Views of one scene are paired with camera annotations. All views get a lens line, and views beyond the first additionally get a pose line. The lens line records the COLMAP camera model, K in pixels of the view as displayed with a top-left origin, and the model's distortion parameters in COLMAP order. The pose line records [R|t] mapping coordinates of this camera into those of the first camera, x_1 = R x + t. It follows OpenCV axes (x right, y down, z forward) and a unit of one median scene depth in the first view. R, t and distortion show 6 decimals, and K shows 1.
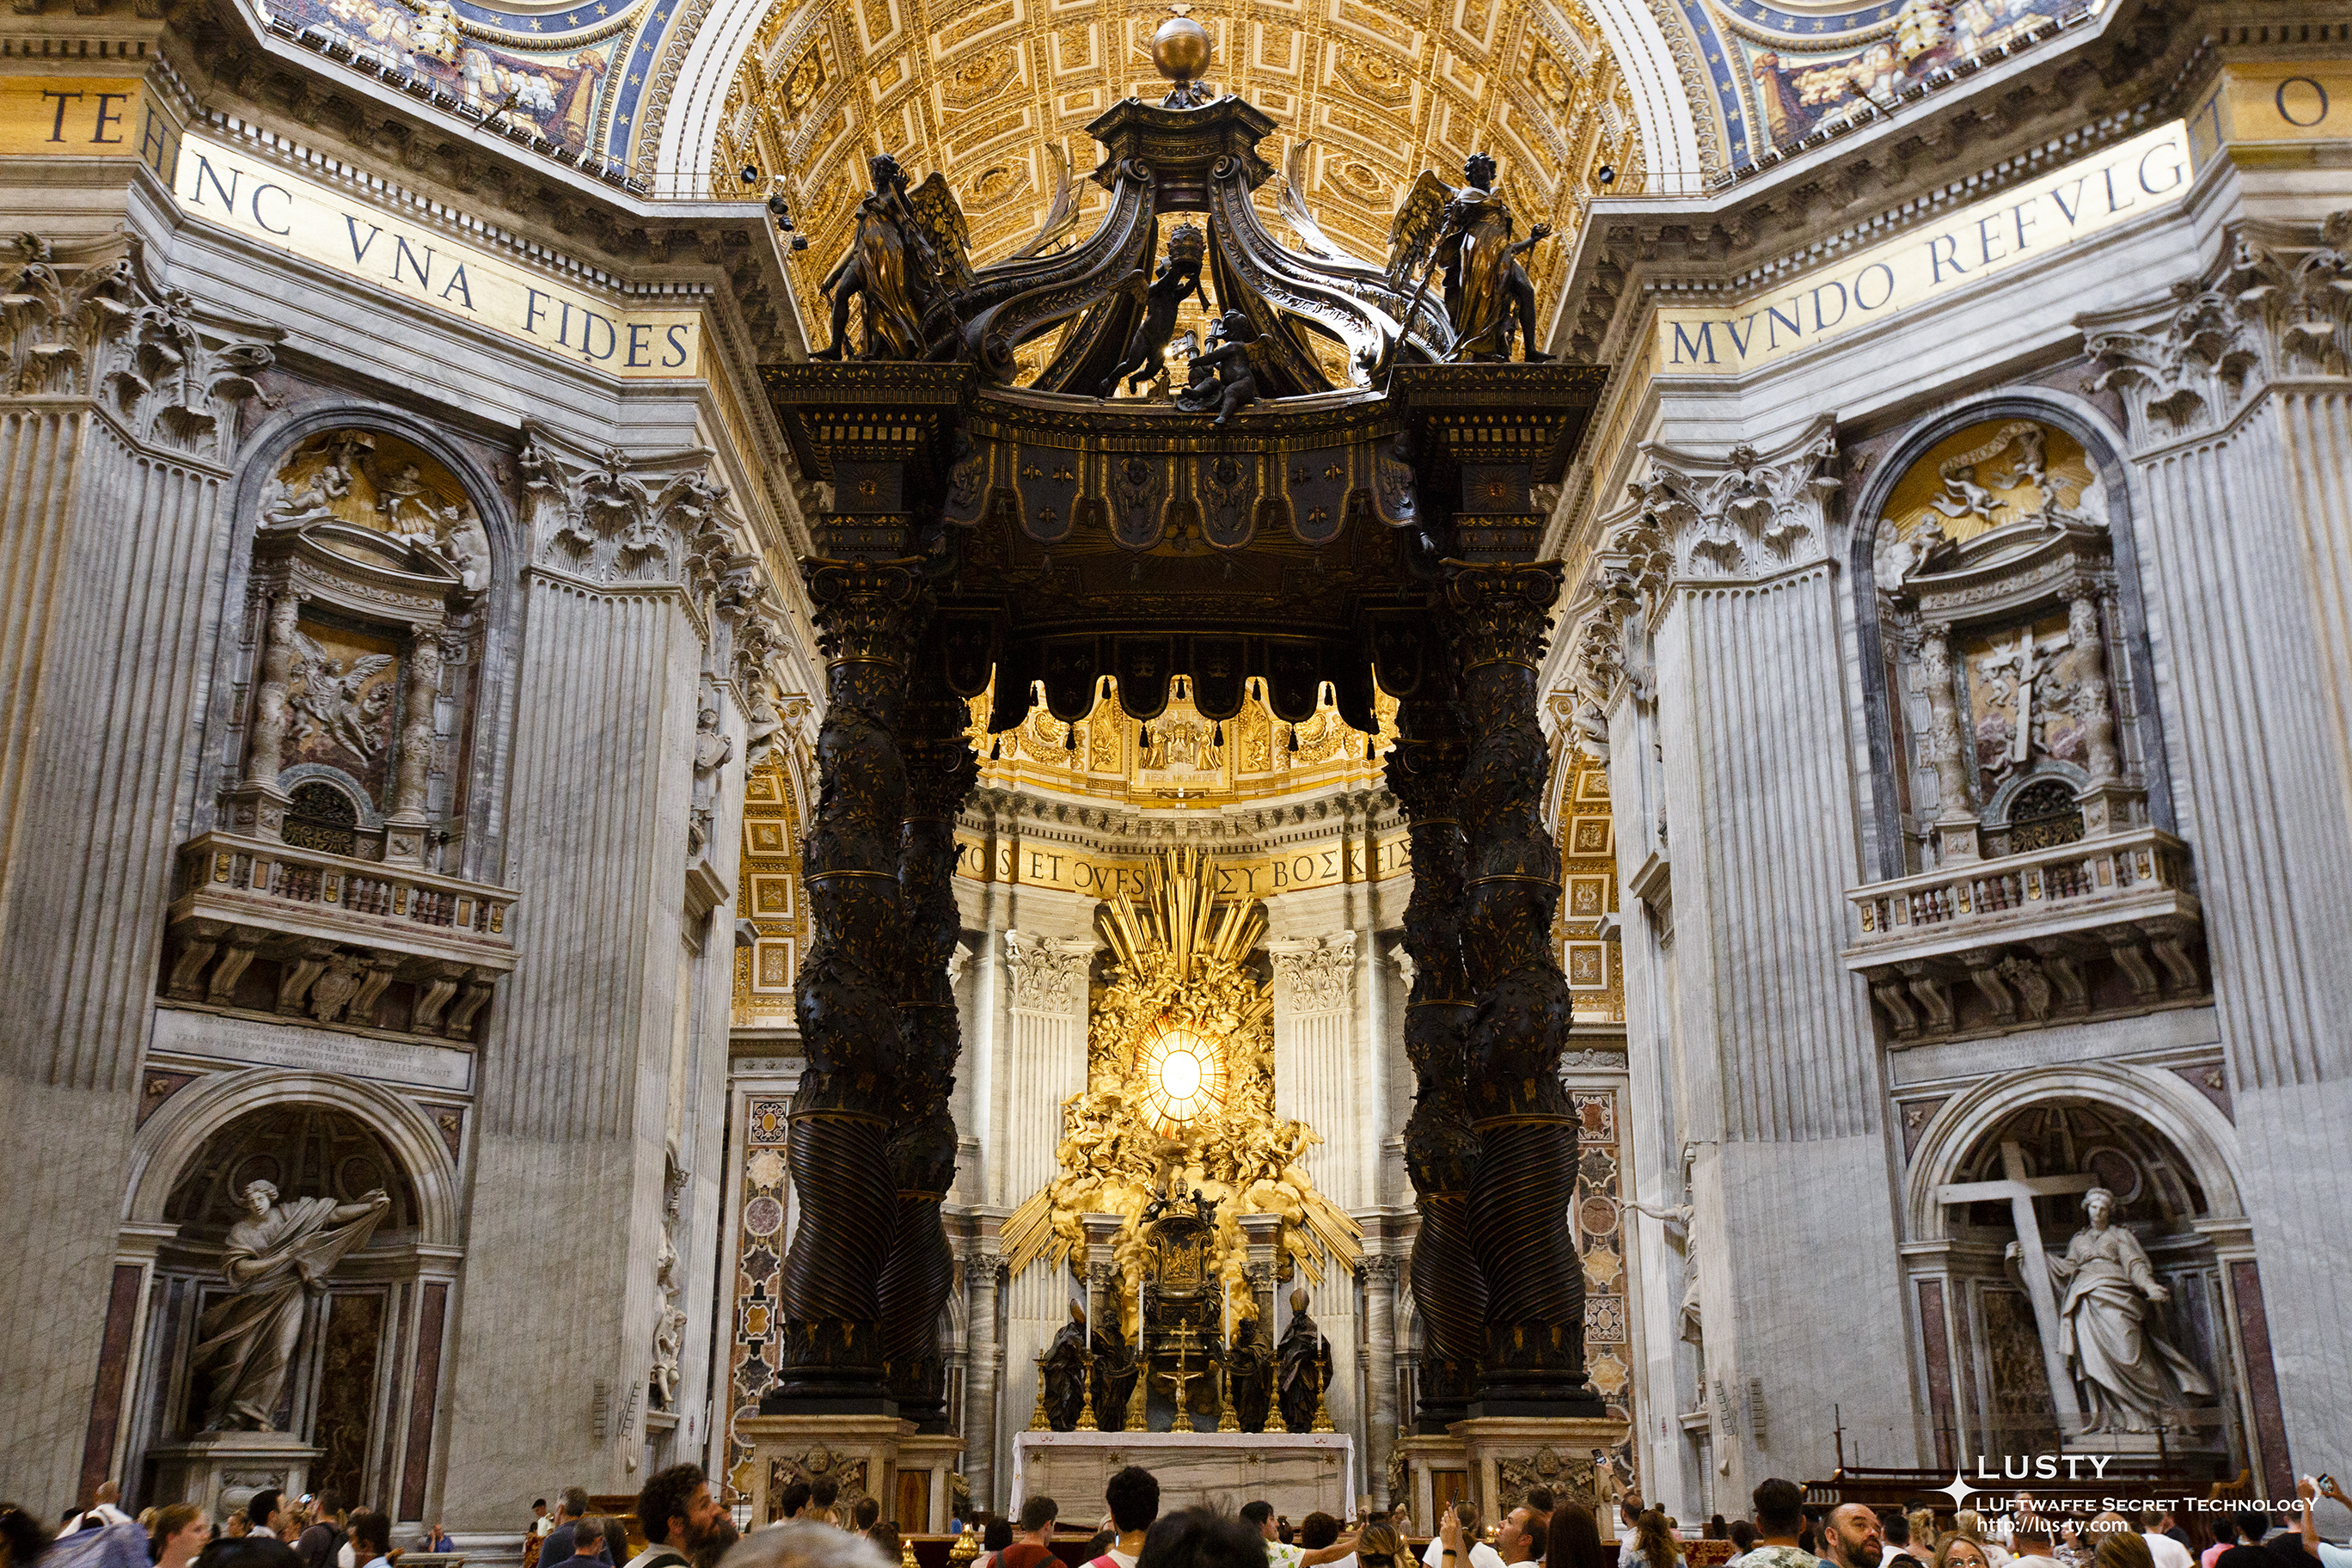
lens RADIAL K [[2239.3, 0, 1176.0], [0, 2239.3, 784.0], [0, 0, 1]] dist [-0.003150, 0.136344]
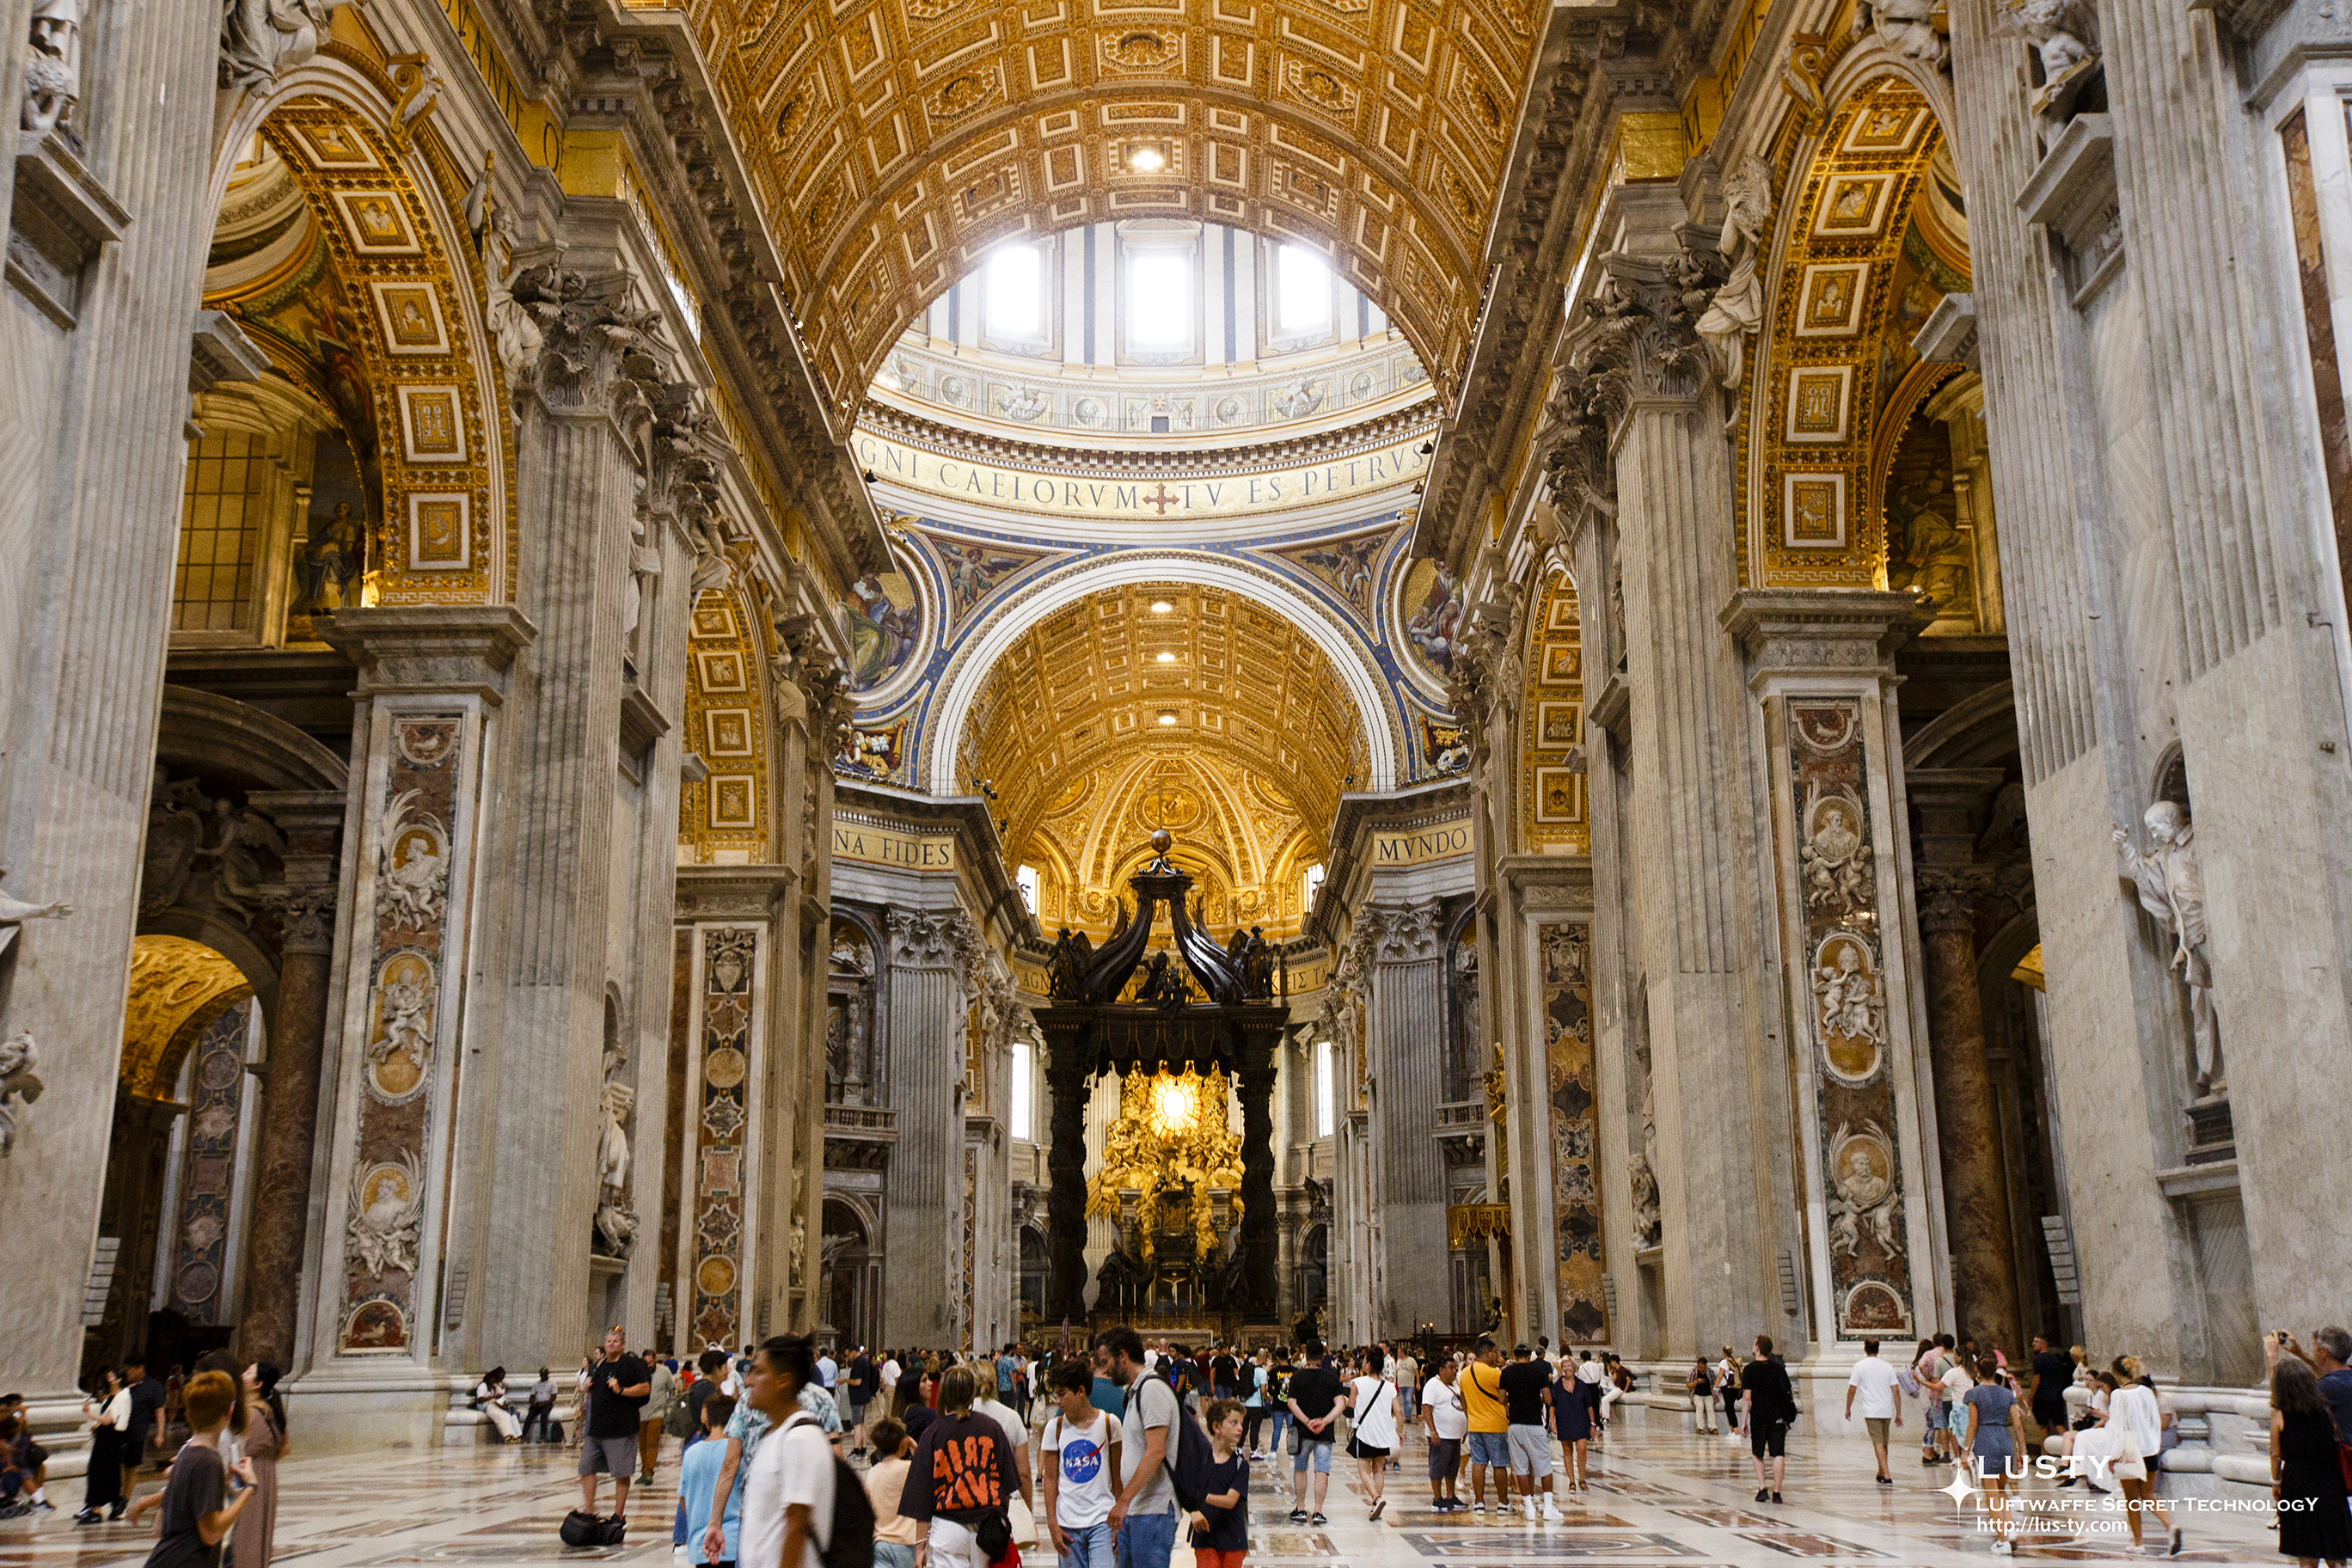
lens RADIAL K [[2239.3, 0, 1176.0], [0, 2239.3, 784.0], [0, 0, 1]] dist [-0.003150, 0.136344]
pose [[0.999950, -0.008901, -0.004459, 0.014156], [0.009169, 0.997885, 0.064348, -0.239281], [0.003876, -0.064386, 0.997918, -0.740206]]
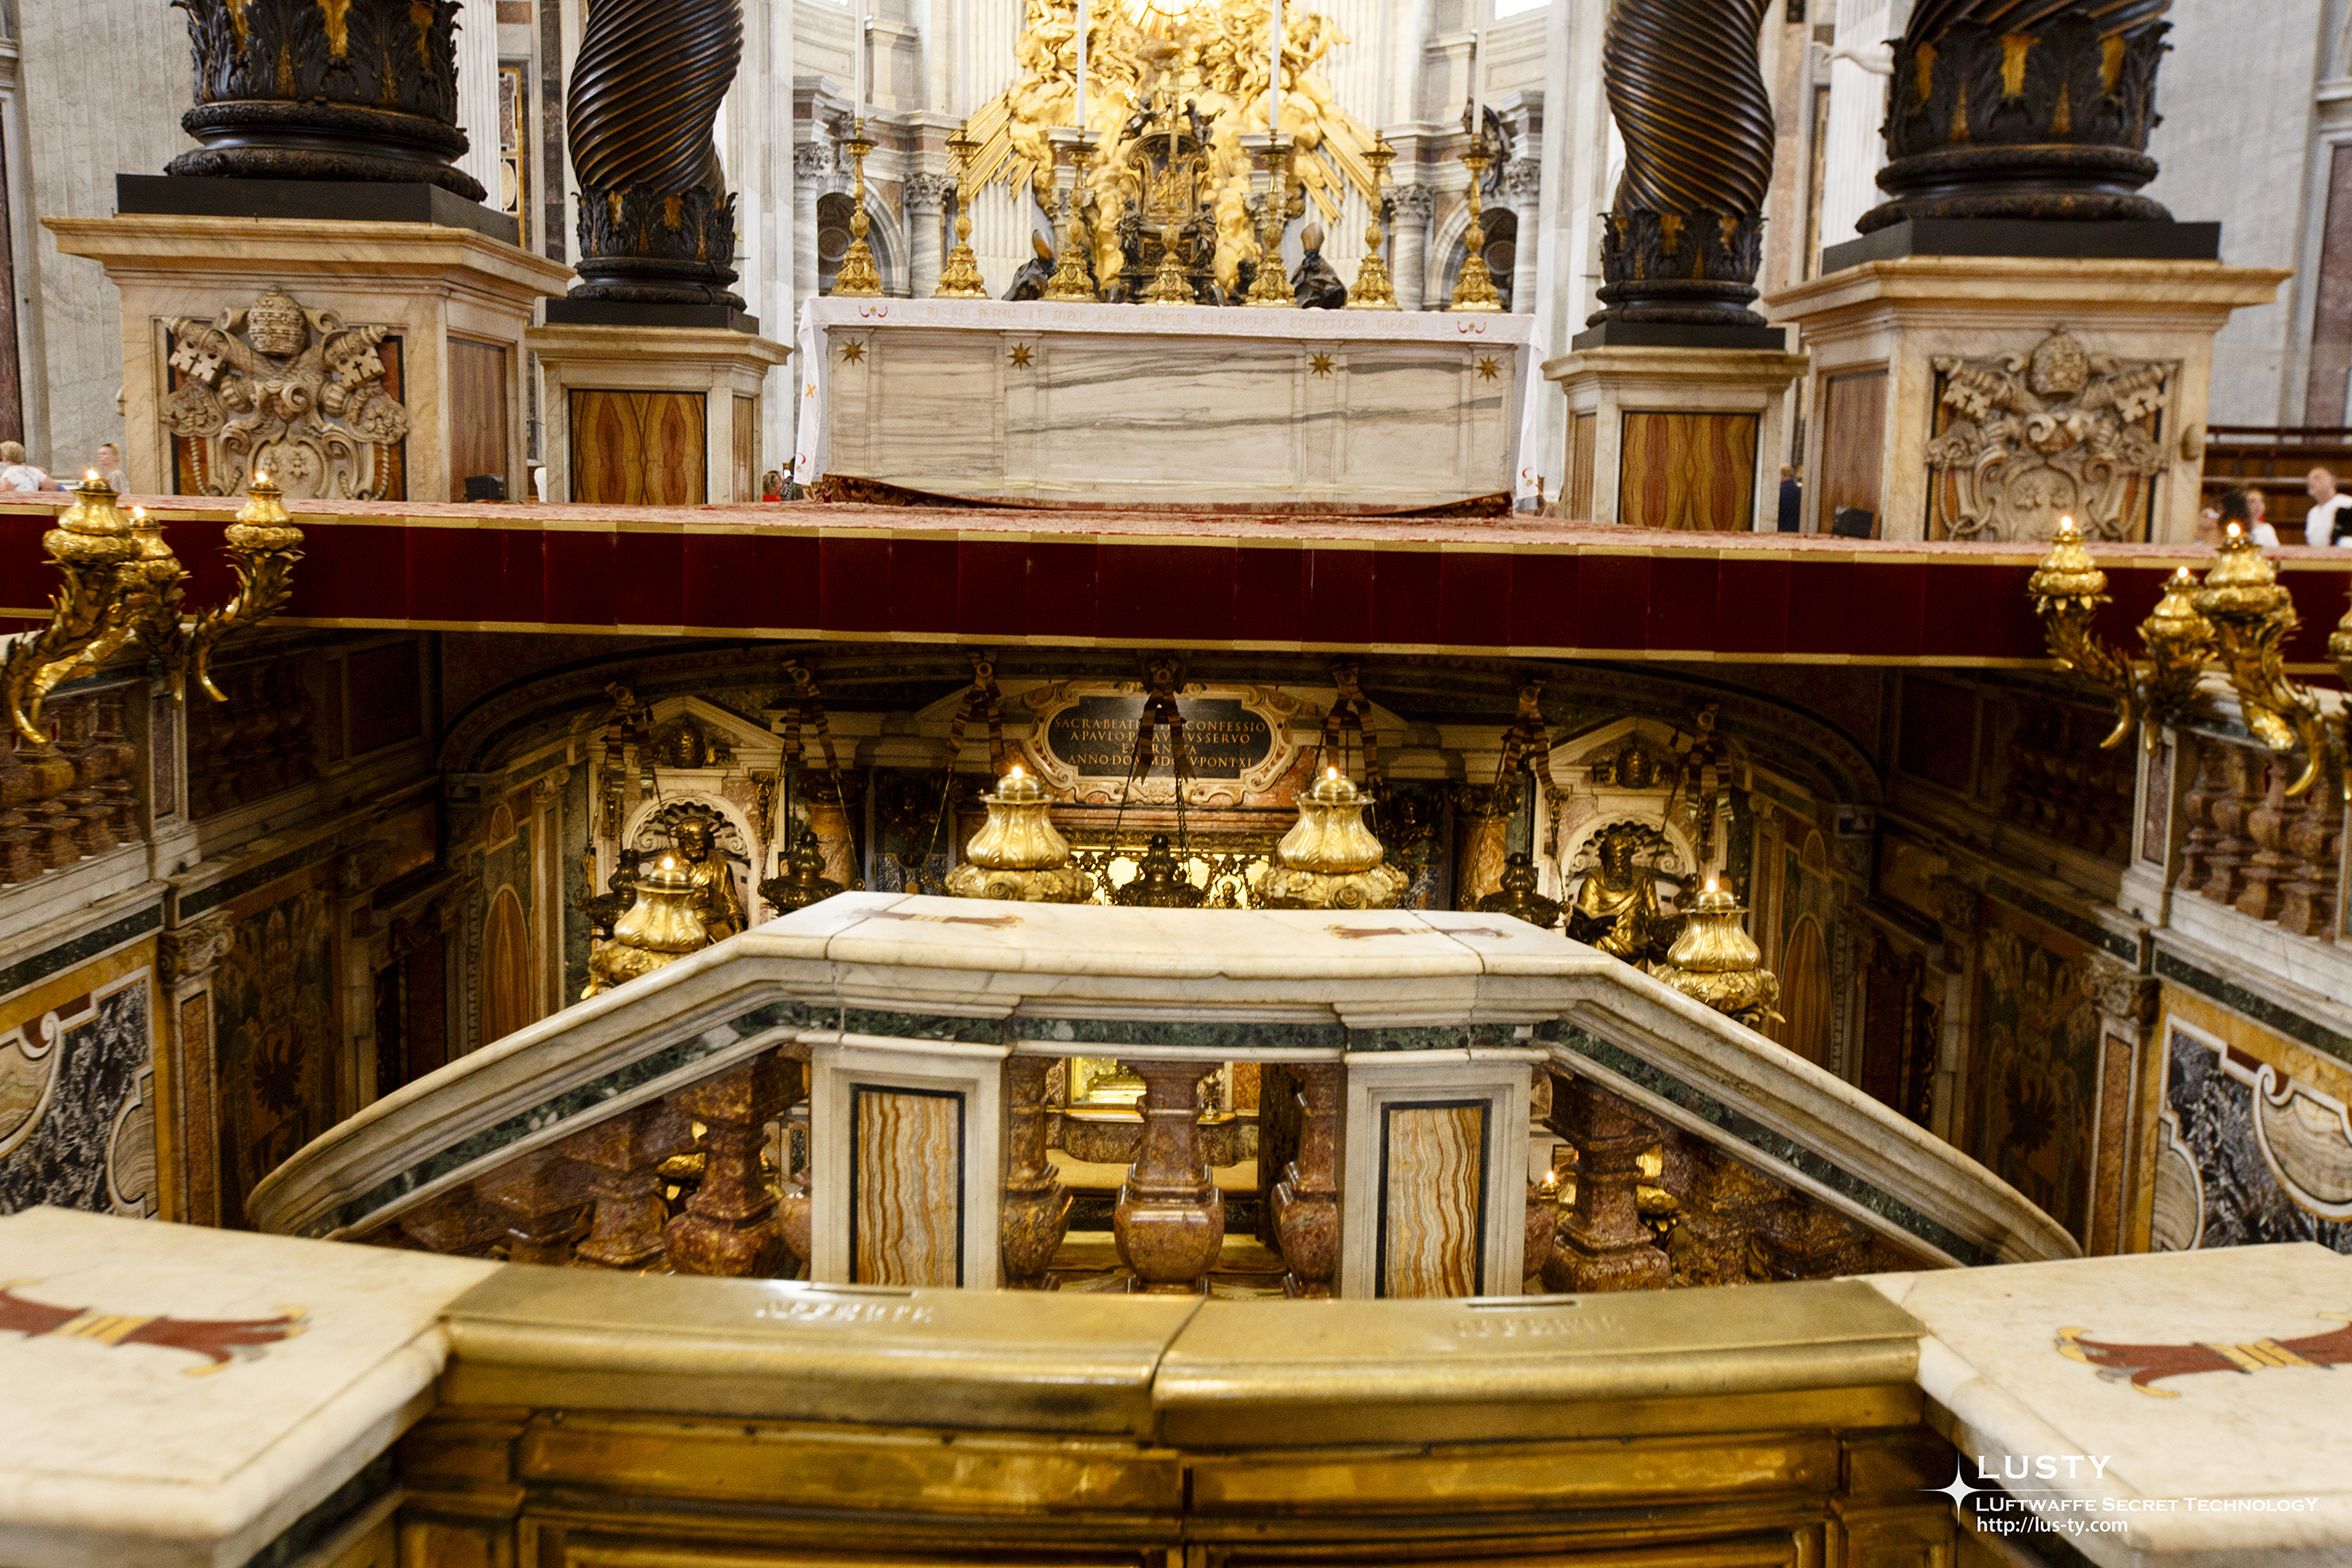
lens RADIAL K [[2239.3, 0, 1176.0], [0, 2239.3, 784.0], [0, 0, 1]] dist [-0.003150, 0.136344]
pose [[0.999794, 0.017566, 0.010142, 0.000381], [-0.020224, 0.901604, 0.432090, 0.054416], [-0.001554, -0.432206, 0.901774, 0.164875]]
